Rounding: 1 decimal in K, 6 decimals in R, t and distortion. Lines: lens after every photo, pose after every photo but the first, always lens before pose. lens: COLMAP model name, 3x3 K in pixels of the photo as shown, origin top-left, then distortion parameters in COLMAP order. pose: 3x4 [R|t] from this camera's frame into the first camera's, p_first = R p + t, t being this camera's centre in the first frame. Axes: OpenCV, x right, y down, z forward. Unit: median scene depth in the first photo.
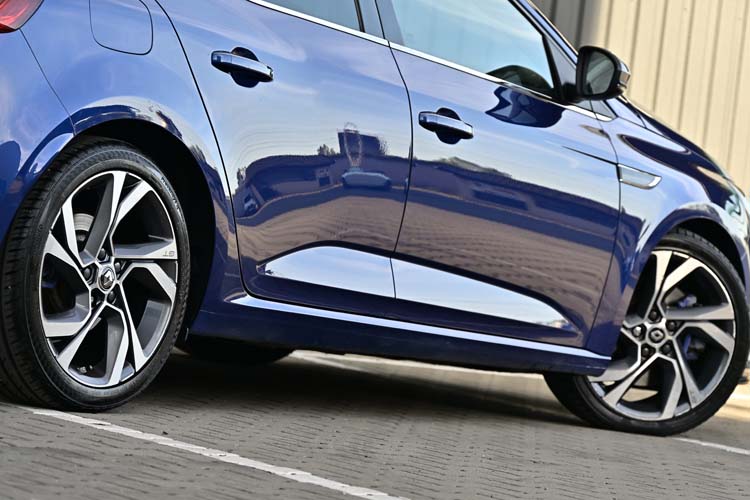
lens RADIAL K [[3561.0, 0, 375.0], [0, 3561.0, 250.0], [0, 0, 1]] dist [0.055678, -2.285800]
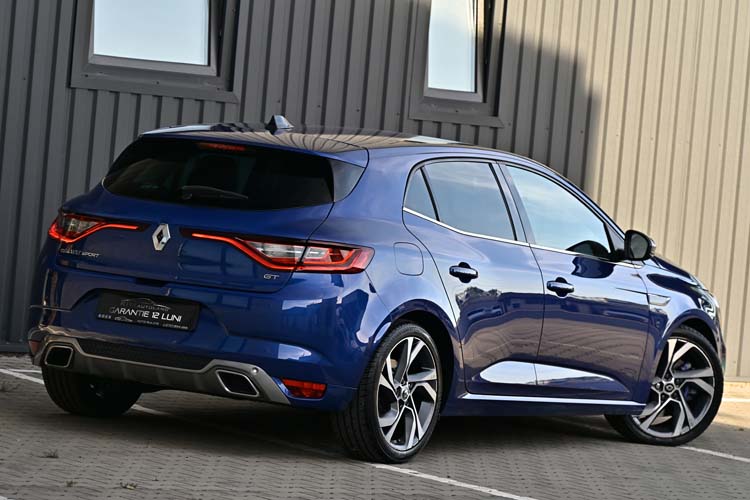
lens RADIAL K [[4123.3, 0, 375.0], [0, 4123.3, 250.0], [0, 0, 1]] dist [-0.025626, 11.151863]
pose [[0.997703, -0.033661, 0.058784, -0.183292], [0.031007, 0.998484, 0.045486, -0.142081], [-0.060226, -0.043559, 0.997234, -1.003363]]
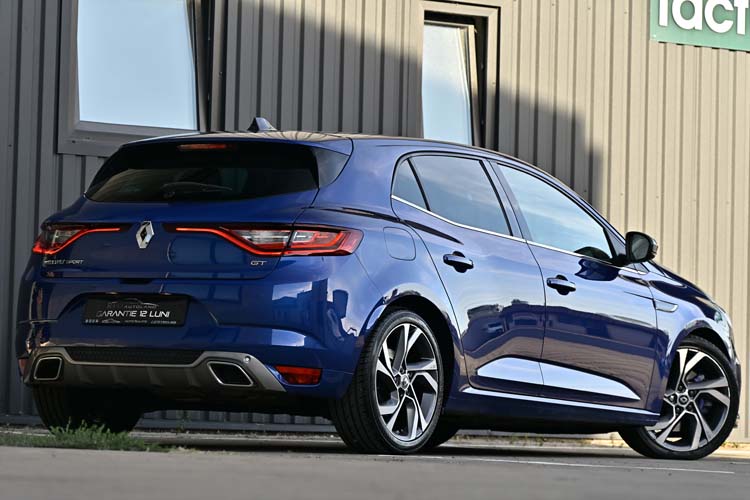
lens RADIAL K [[4123.3, 0, 375.0], [0, 4123.3, 250.0], [0, 0, 1]] dist [-0.025626, 11.151863]
pose [[0.994592, -0.090599, 0.050784, -0.162237], [0.092988, 0.994565, -0.046834, 0.032417], [-0.046265, 0.051303, 0.997611, -0.958132]]
